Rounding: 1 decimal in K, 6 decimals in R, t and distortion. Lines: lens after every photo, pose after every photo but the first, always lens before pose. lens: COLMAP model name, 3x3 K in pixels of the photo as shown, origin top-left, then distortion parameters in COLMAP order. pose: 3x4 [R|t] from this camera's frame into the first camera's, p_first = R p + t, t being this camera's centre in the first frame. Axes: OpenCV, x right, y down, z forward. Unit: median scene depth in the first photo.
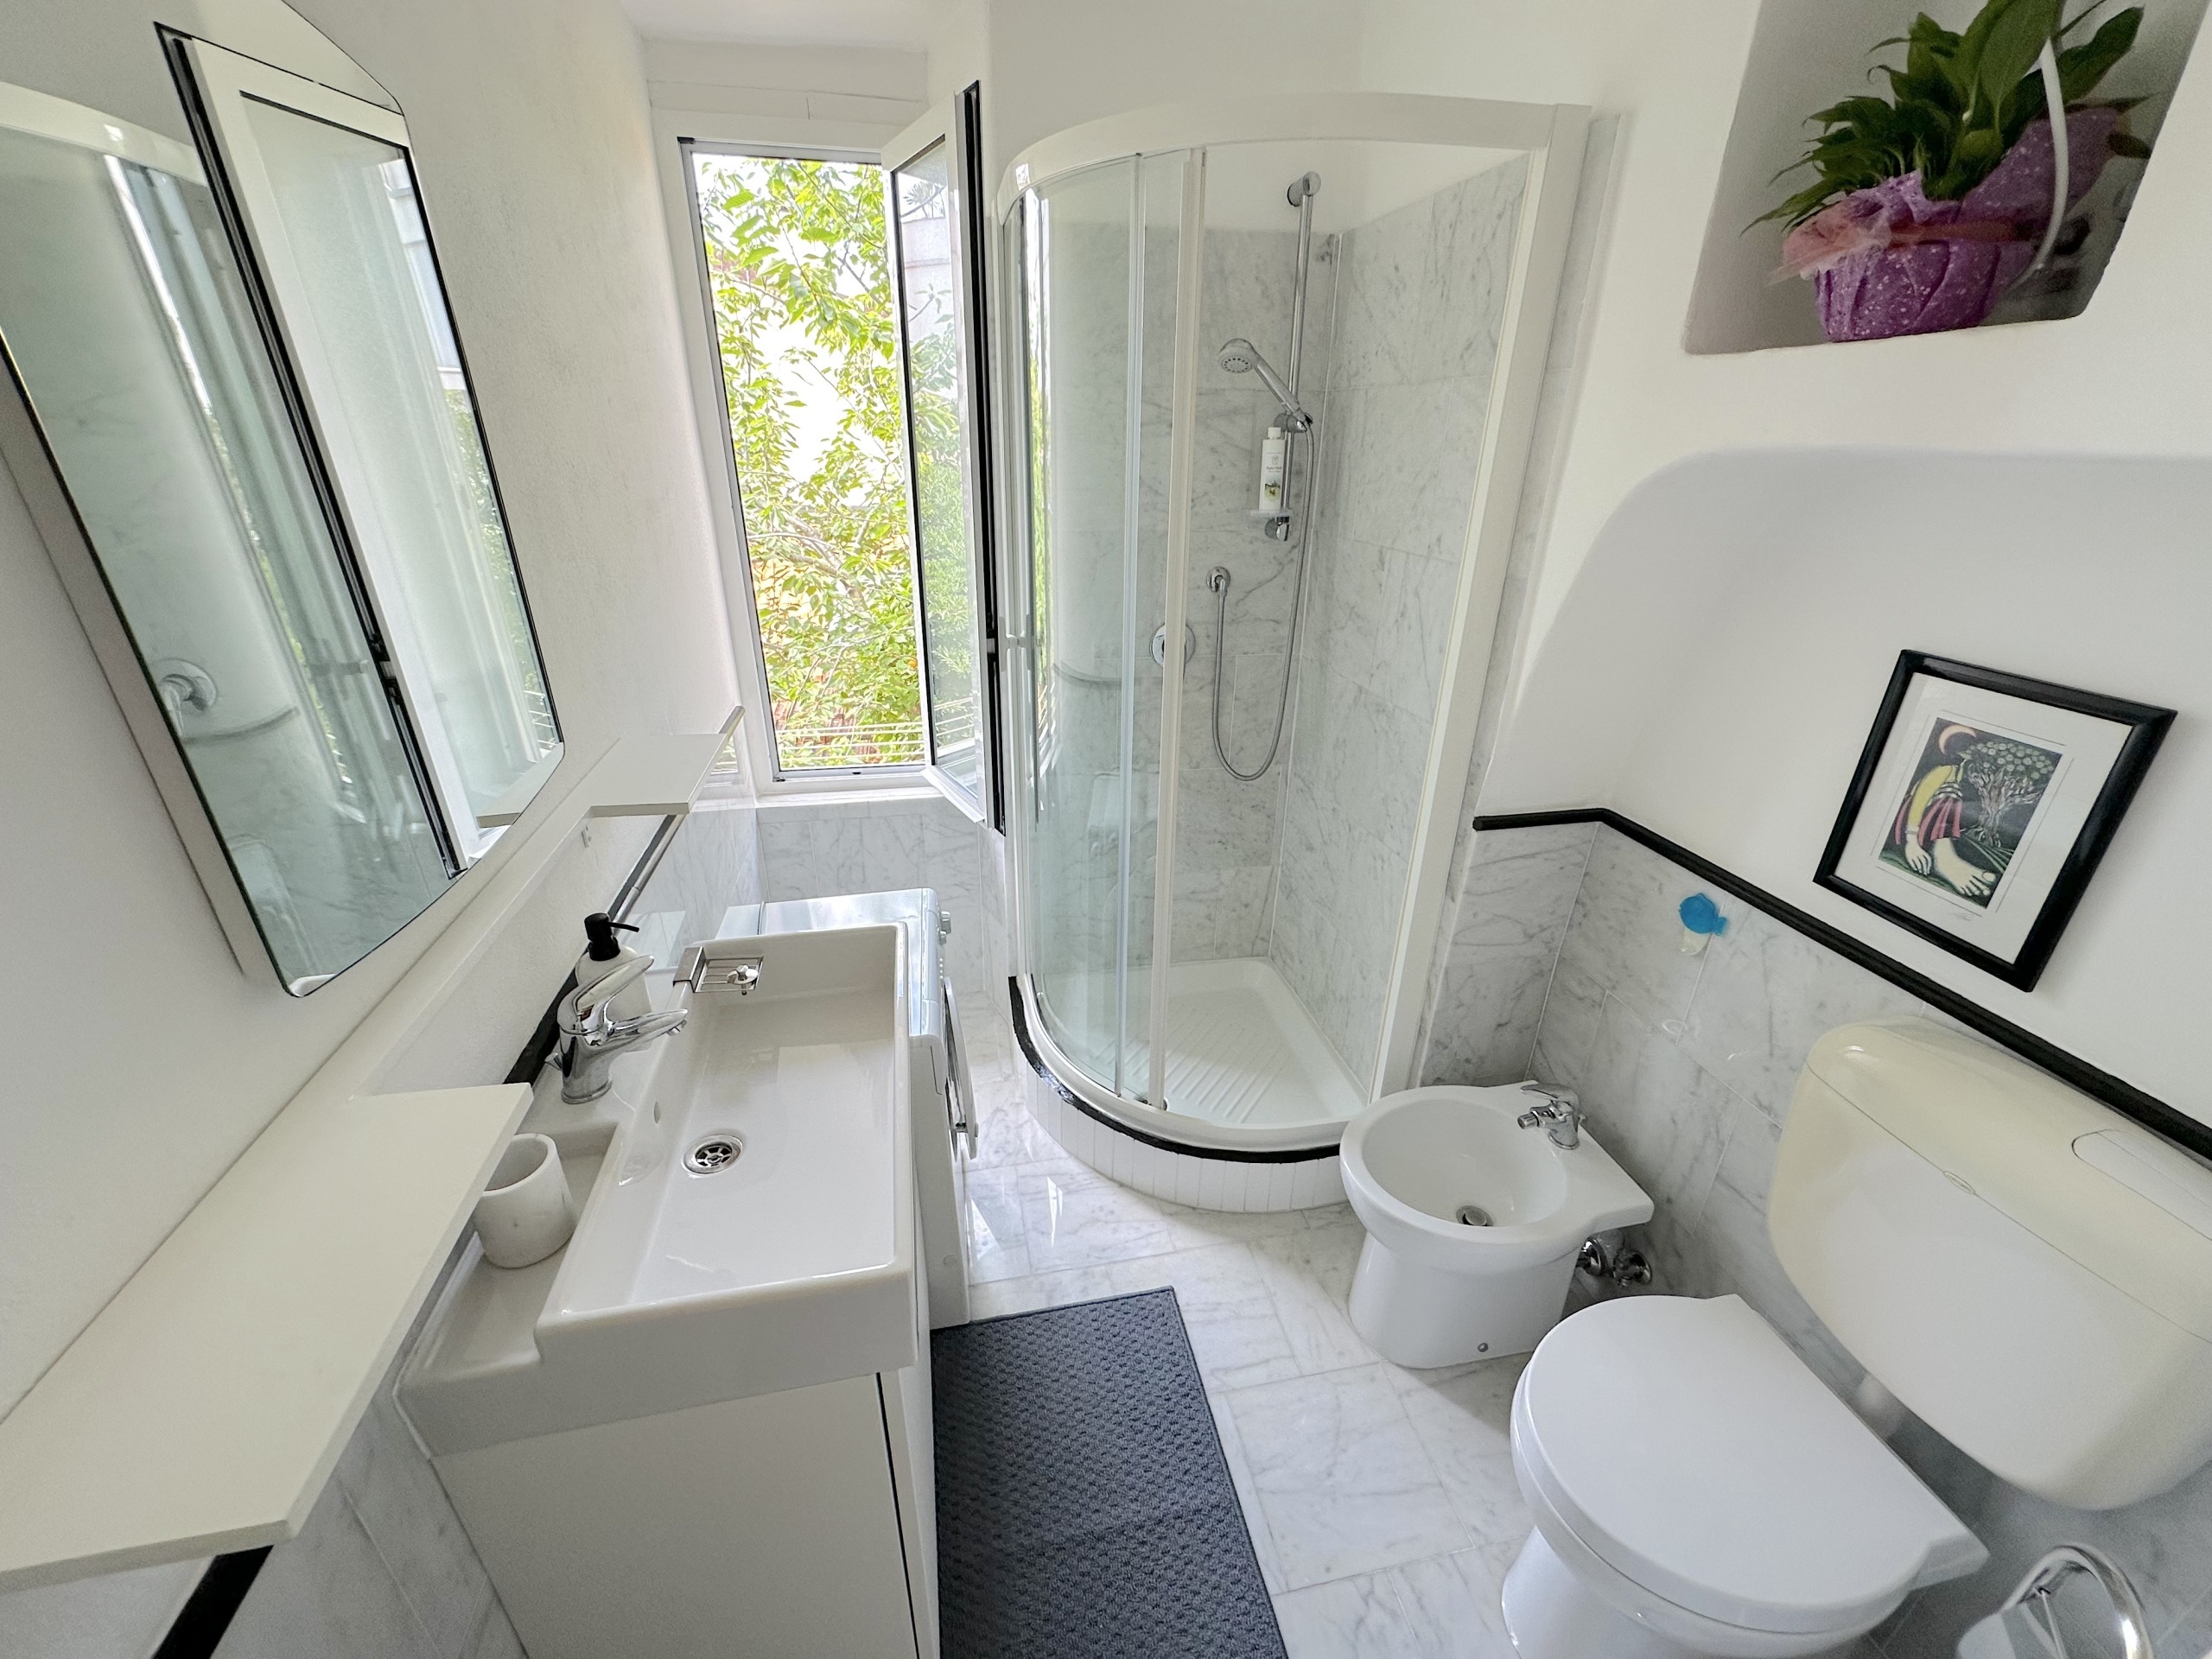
lens RADIAL K [[878.2, 0, 1105.9], [0, 878.2, 829.2], [0, 0, 1]] dist [-0.004534, 0.000150]
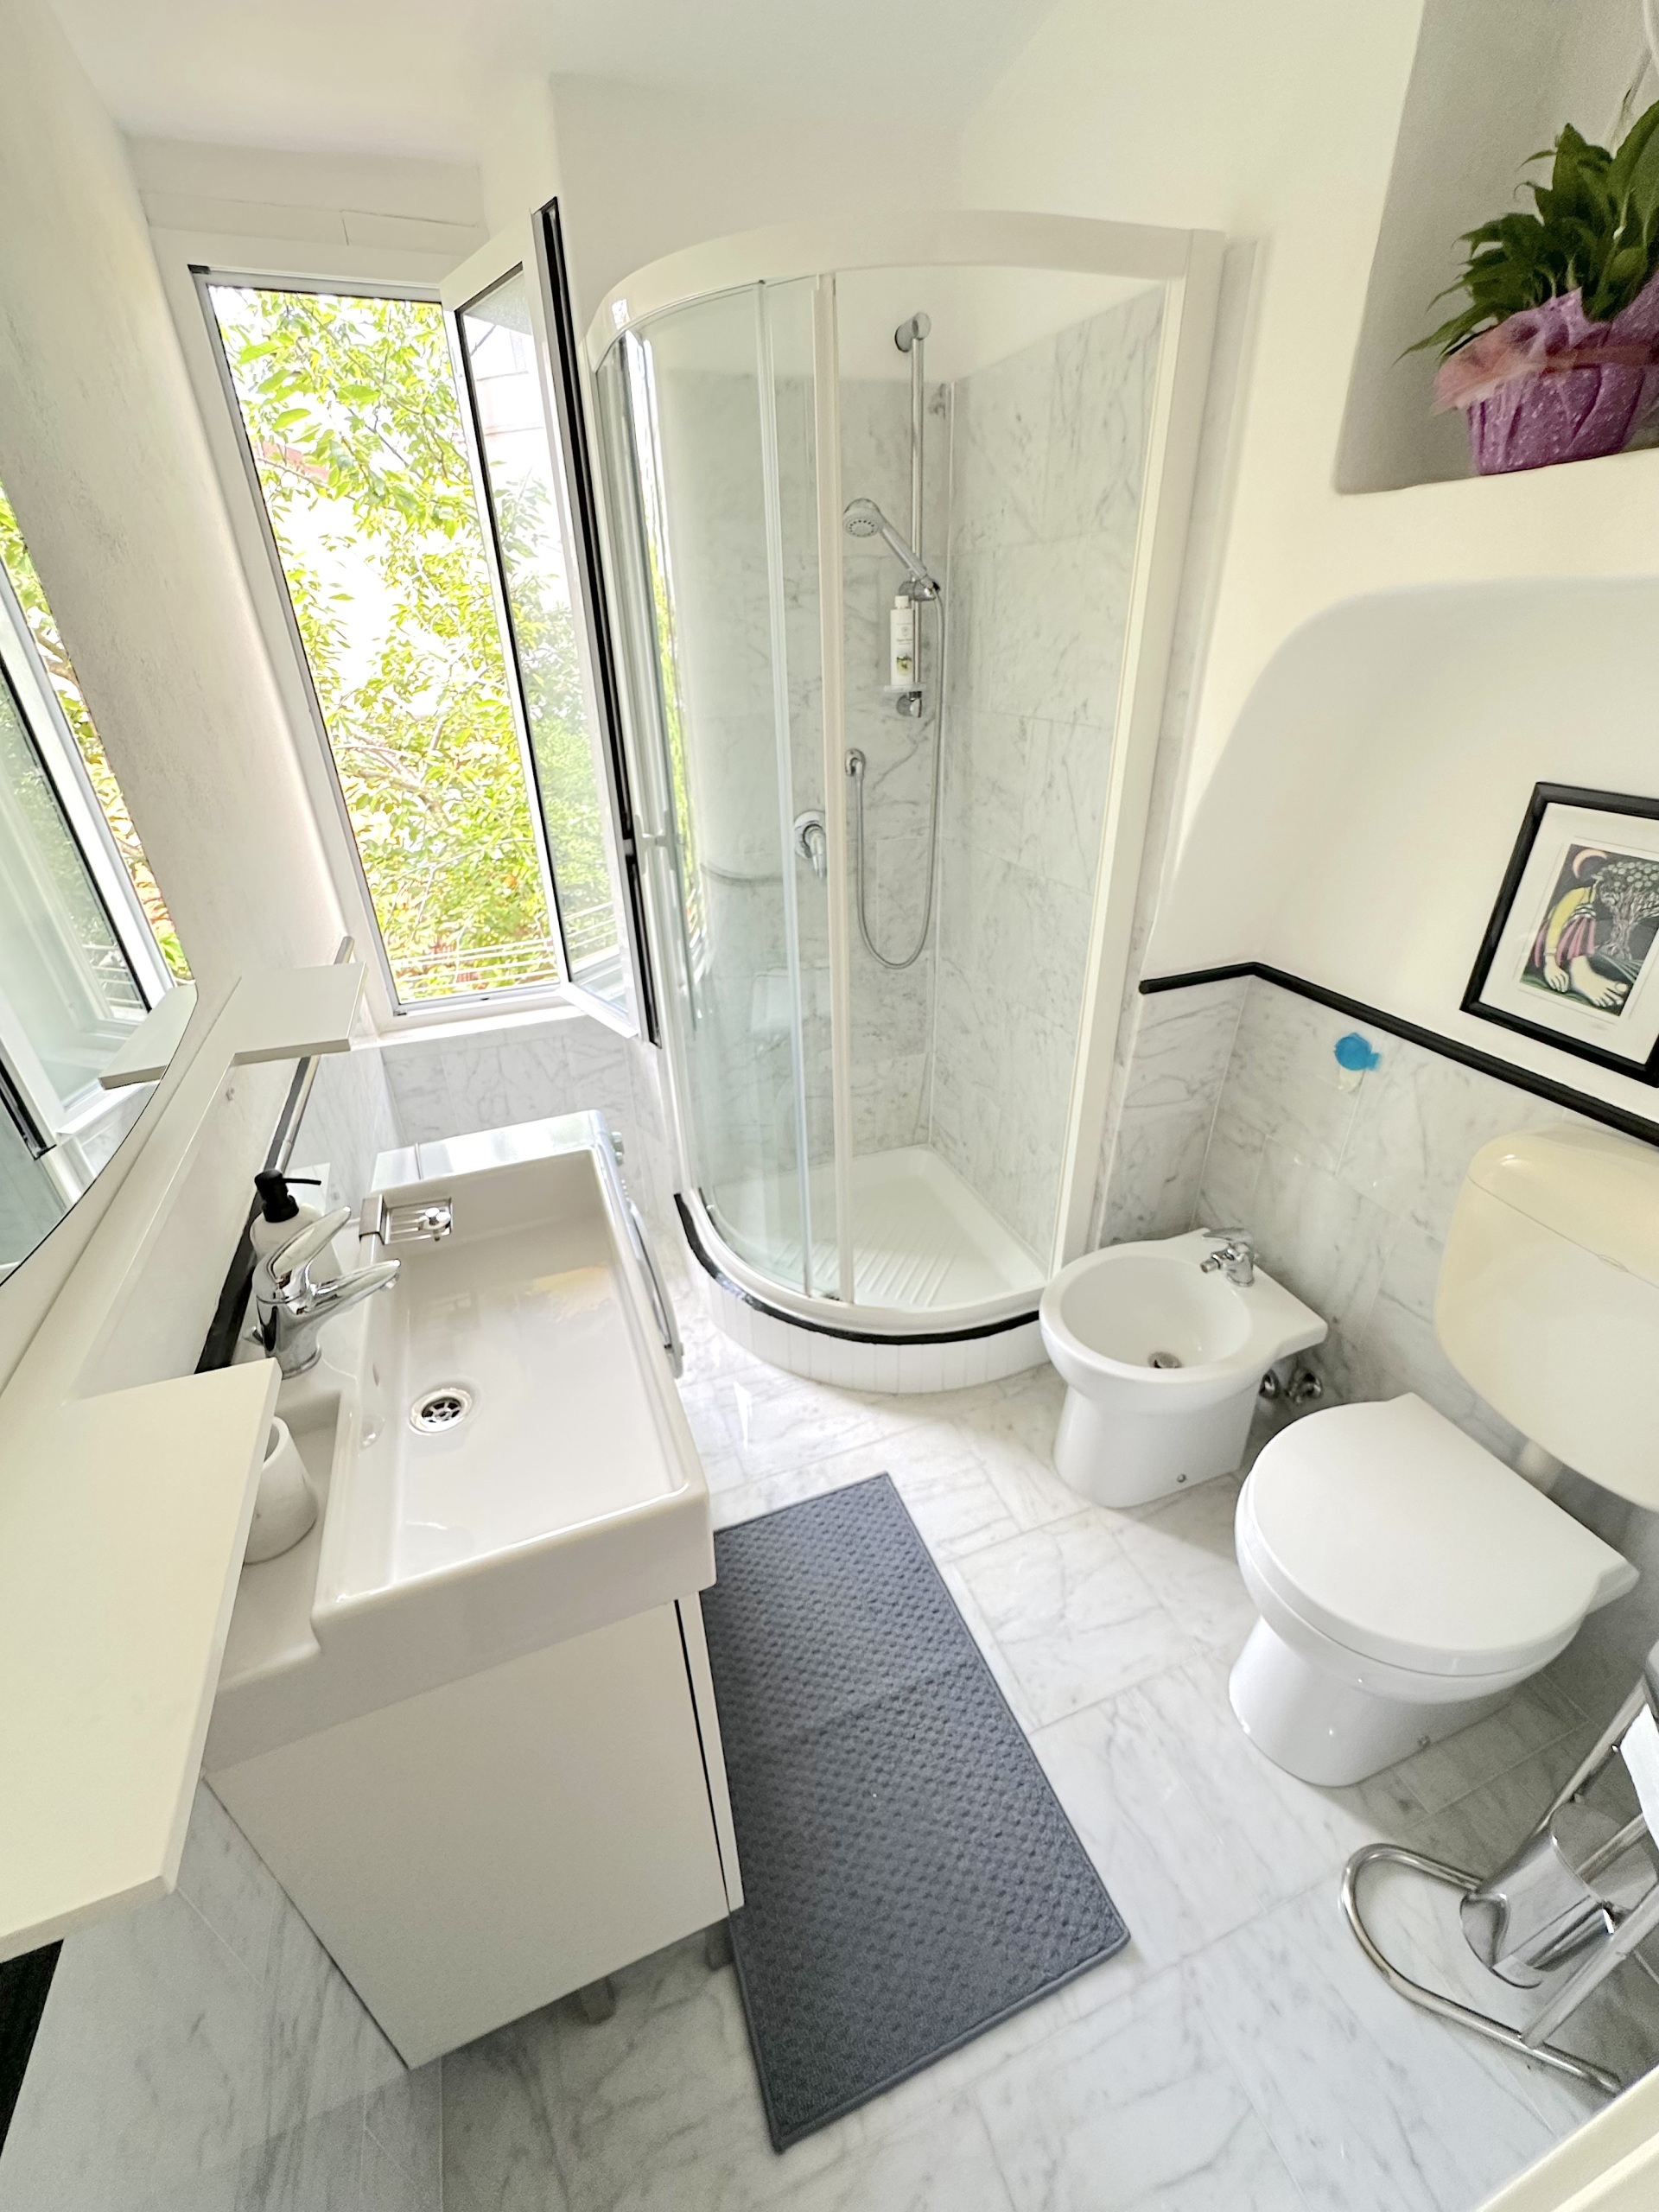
lens RADIAL K [[883.4, 0, 831.9], [0, 883.4, 1099.4], [0, 0, 1]] dist [-0.009305, 0.002516]
pose [[0.985853, -0.107766, 0.128380, -0.077522], [0.098227, 0.992066, 0.078465, 0.006609], [-0.135817, -0.064744, 0.988616, 0.025411]]
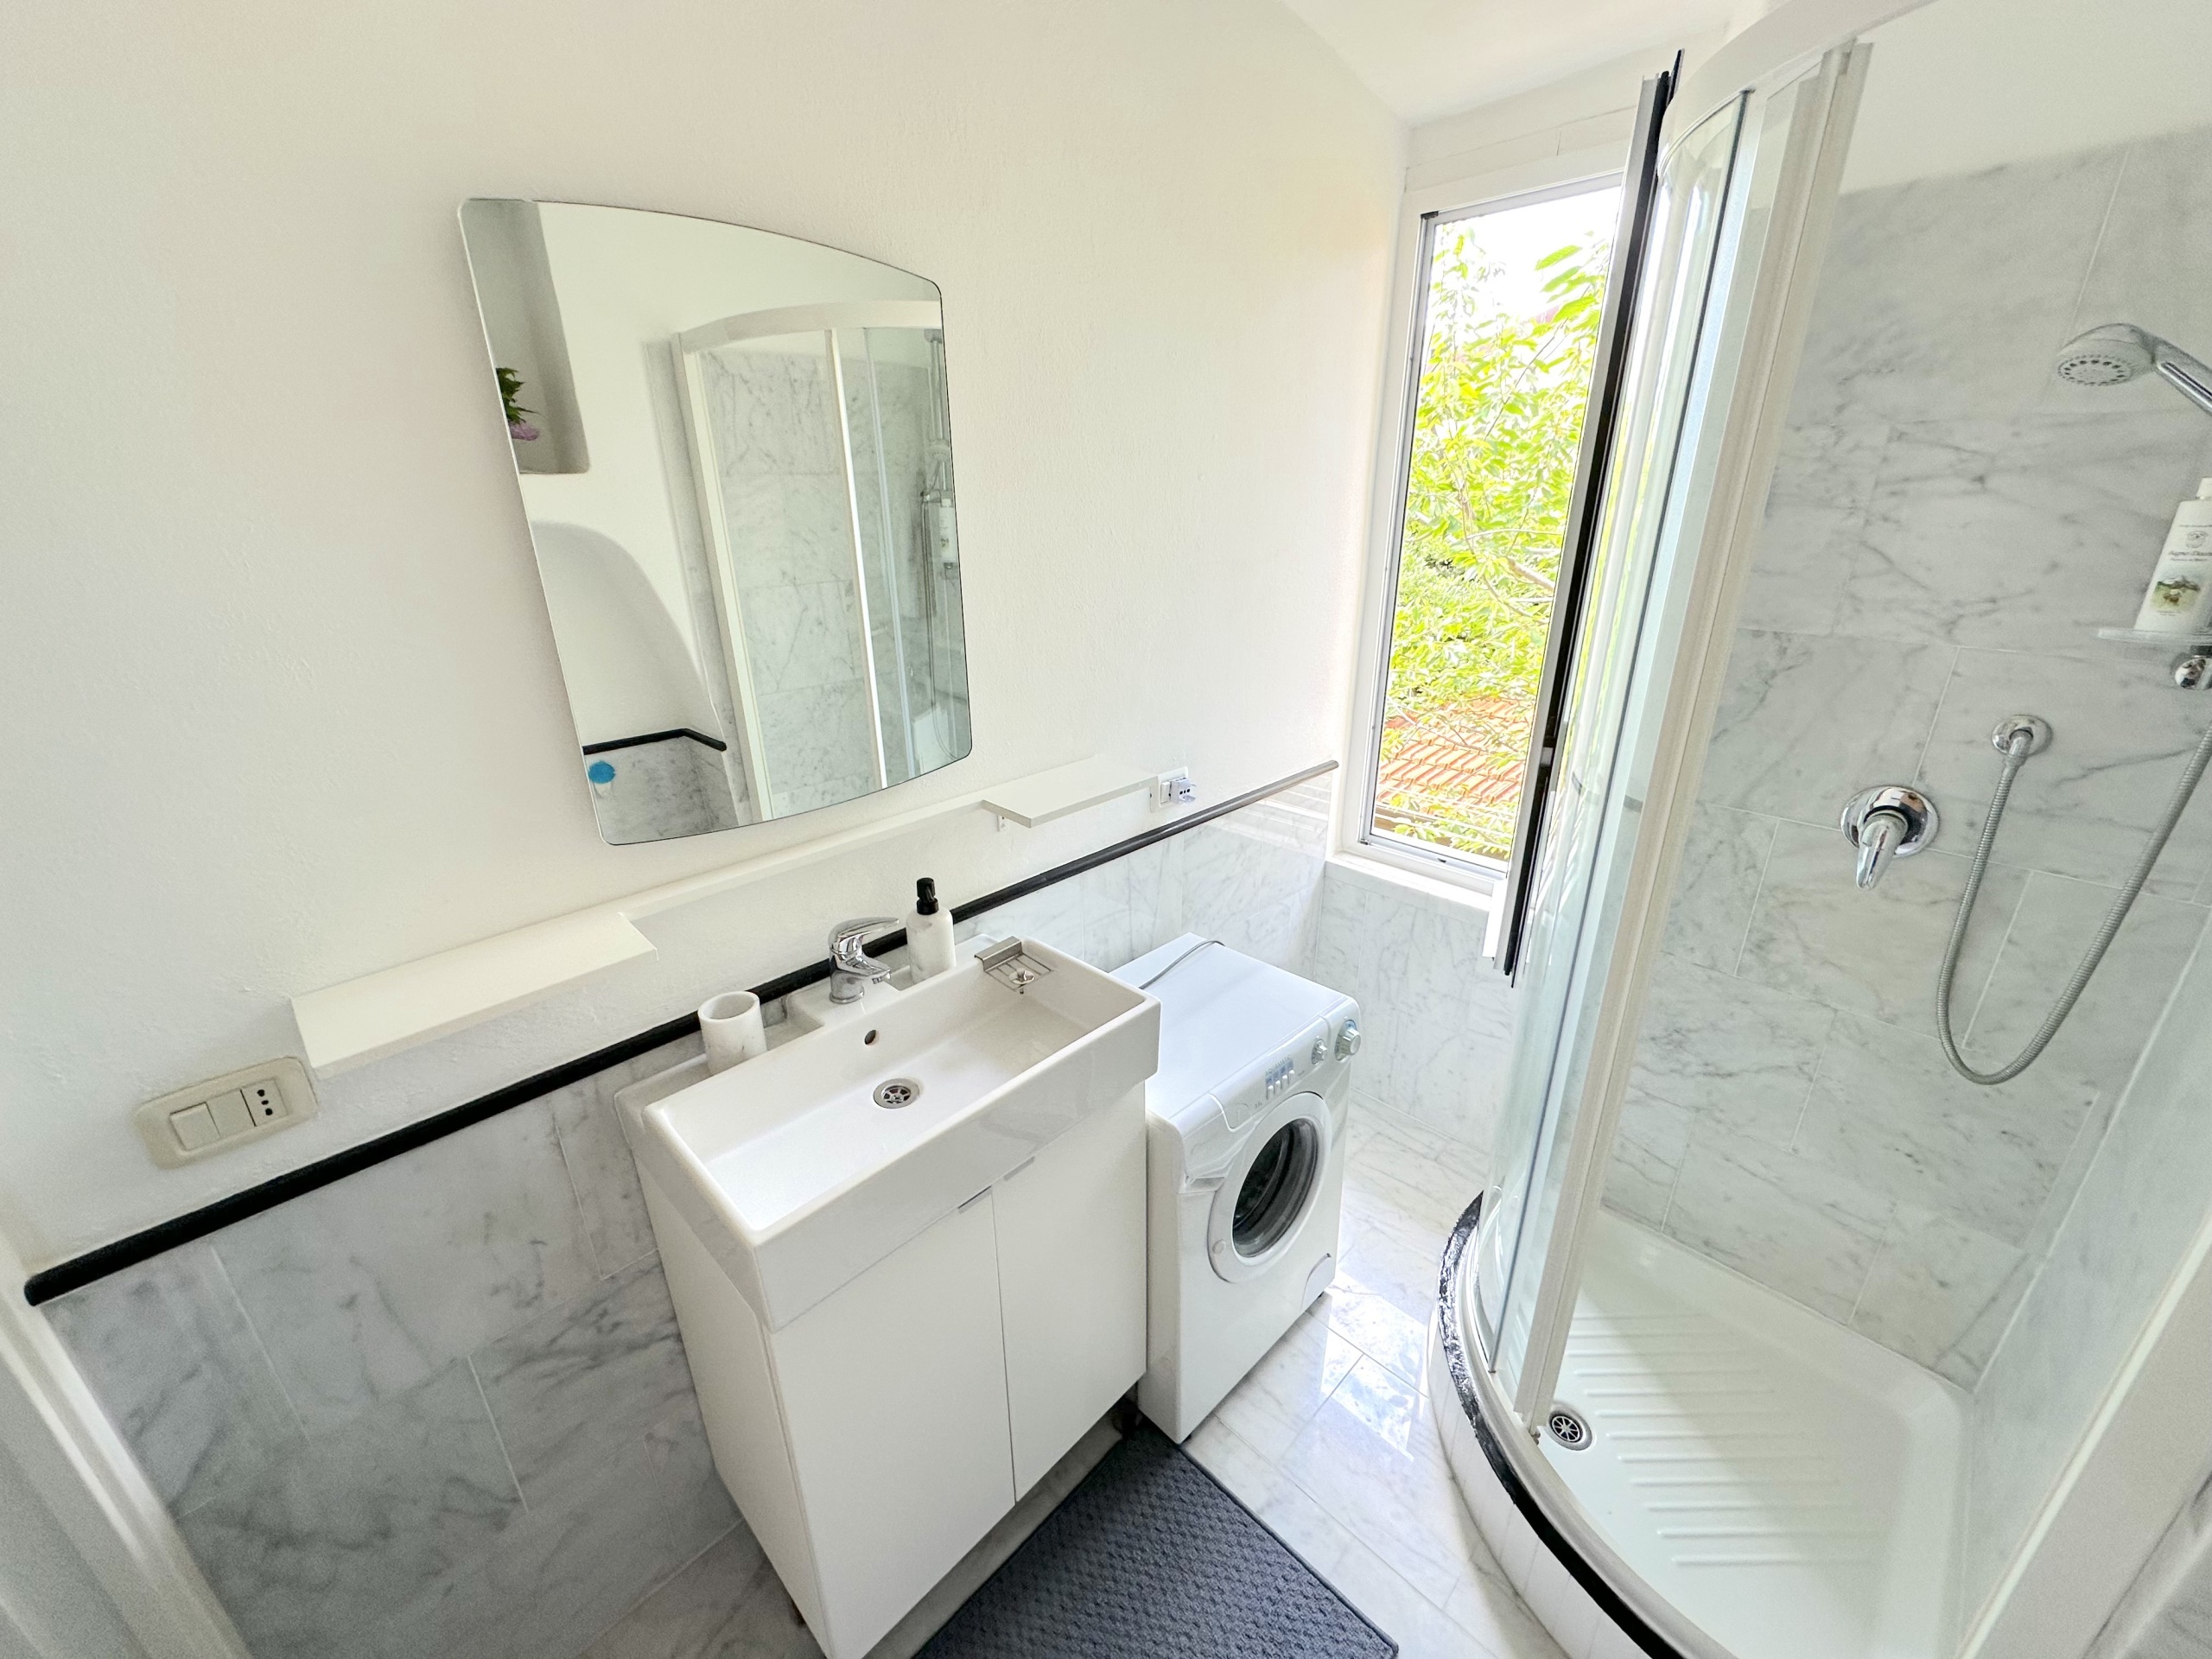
lens RADIAL K [[878.2, 0, 1105.9], [0, 878.2, 829.2], [0, 0, 1]] dist [-0.004534, 0.000150]
pose [[0.562294, 0.283561, -0.776800, 0.321787], [-0.329468, 0.938414, 0.104068, -0.110842], [0.758470, 0.197414, 0.621089, 0.245597]]
